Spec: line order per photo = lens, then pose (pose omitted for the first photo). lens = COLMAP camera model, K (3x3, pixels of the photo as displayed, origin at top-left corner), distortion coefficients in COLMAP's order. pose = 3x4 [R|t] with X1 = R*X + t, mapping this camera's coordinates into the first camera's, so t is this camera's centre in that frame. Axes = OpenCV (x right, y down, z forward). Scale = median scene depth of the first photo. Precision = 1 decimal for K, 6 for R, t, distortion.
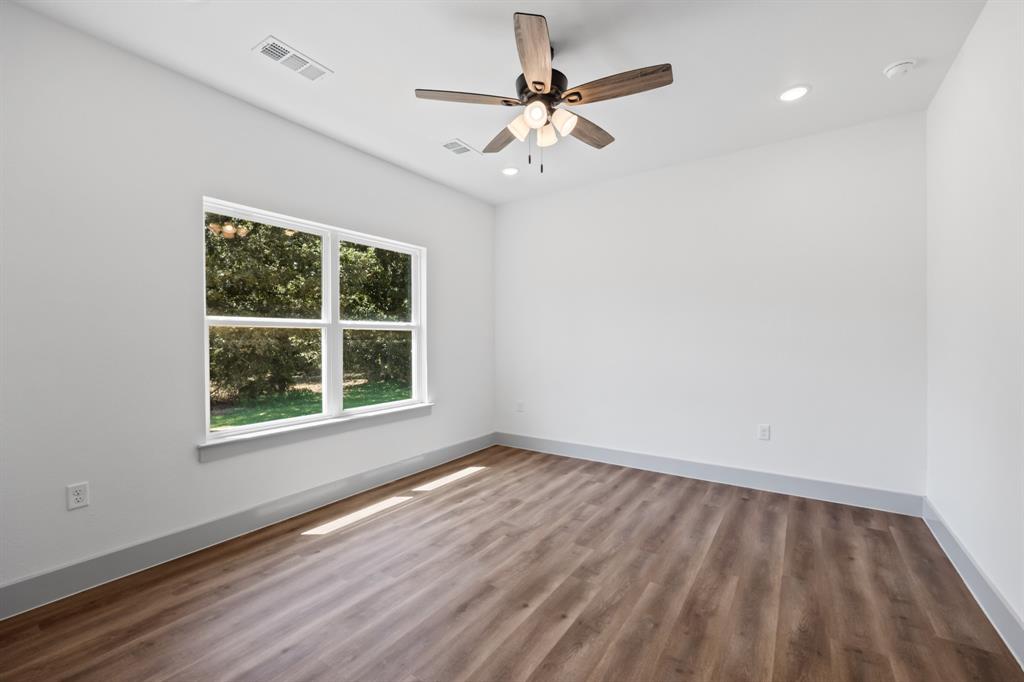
lens RADIAL K [[420.6, 0, 515.3], [0, 420.6, 343.1], [0, 0, 1]] dist [-0.008446, -0.000001]
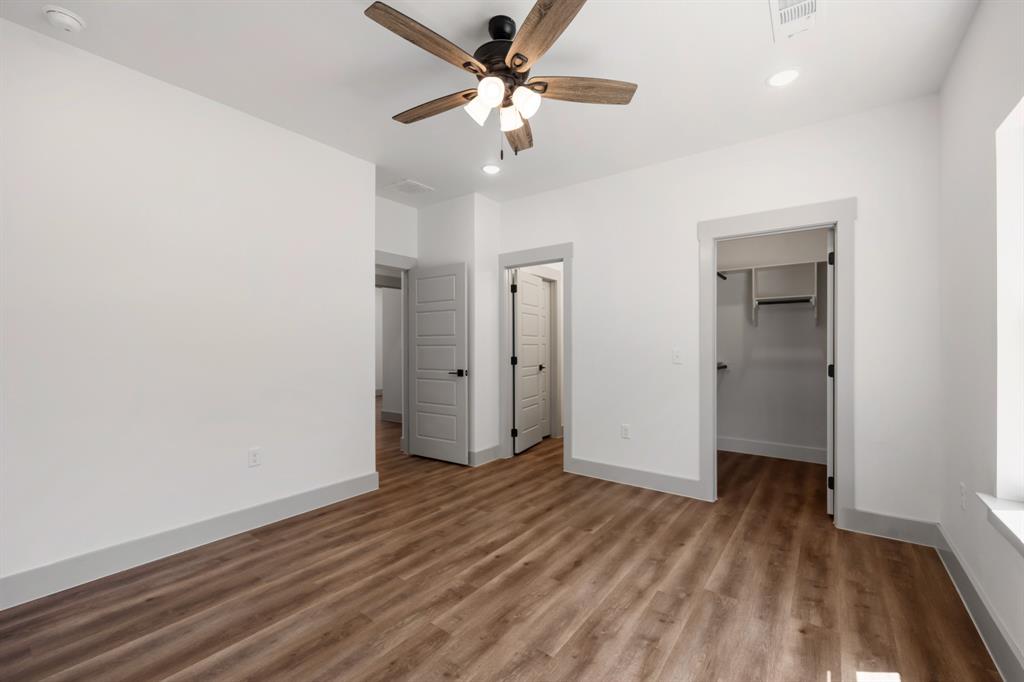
lens RADIAL K [[420.6, 0, 515.3], [0, 420.6, 343.1], [0, 0, 1]] dist [-0.008446, -0.000001]
pose [[-0.999089, 0.007880, 0.041935, -0.000441], [0.008332, 0.999909, 0.010623, -0.026101], [-0.041847, 0.010963, -0.999064, 2.006338]]
